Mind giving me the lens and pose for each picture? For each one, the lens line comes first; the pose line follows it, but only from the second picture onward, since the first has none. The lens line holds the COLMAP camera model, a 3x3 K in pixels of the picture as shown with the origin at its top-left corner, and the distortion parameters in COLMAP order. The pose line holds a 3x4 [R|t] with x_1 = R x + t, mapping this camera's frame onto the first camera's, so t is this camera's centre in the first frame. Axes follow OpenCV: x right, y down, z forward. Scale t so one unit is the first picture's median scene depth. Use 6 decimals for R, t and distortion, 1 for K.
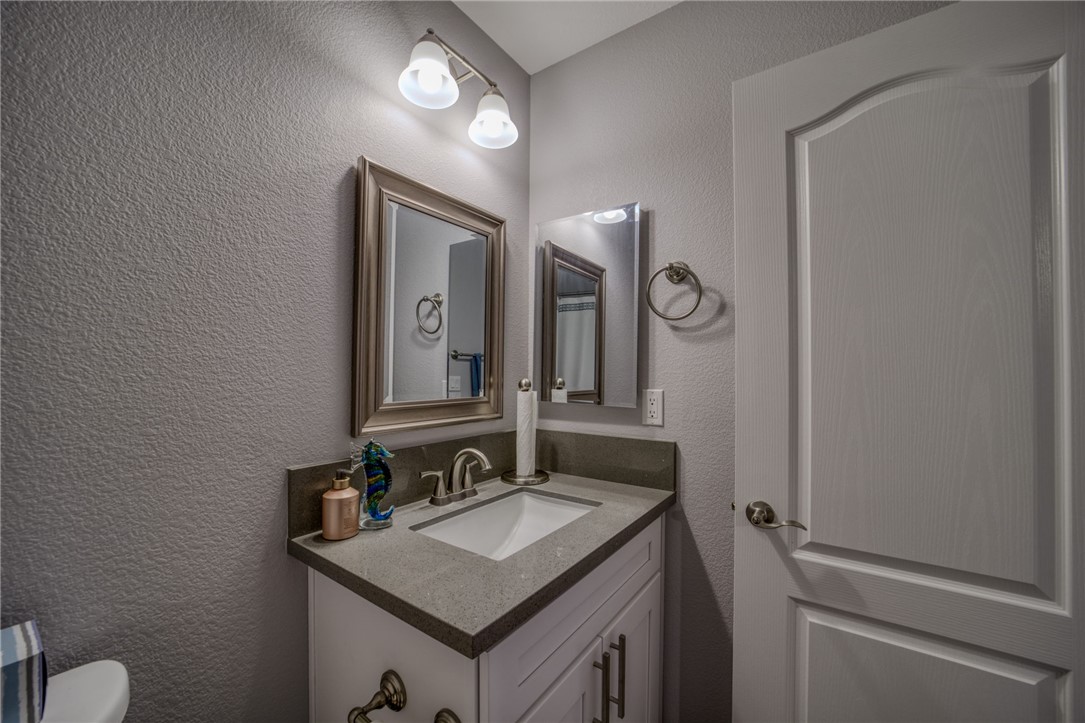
lens RADIAL K [[420.8, 0, 543.6], [0, 420.8, 365.4], [0, 0, 1]] dist [-0.039347, 0.009996]
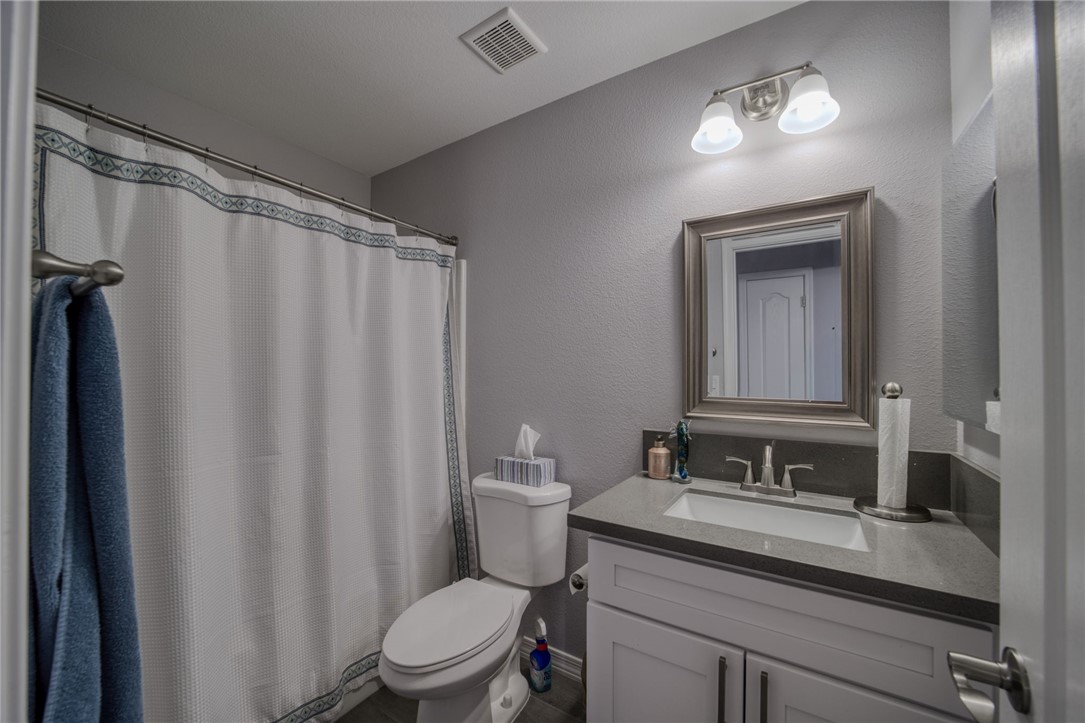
lens RADIAL K [[420.8, 0, 543.6], [0, 420.8, 365.4], [0, 0, 1]] dist [-0.039347, 0.009996]
pose [[0.049368, -0.010873, -0.998721, 0.845645], [0.011055, 0.999885, -0.010339, 0.001479], [0.998719, -0.010531, 0.049483, 0.397174]]
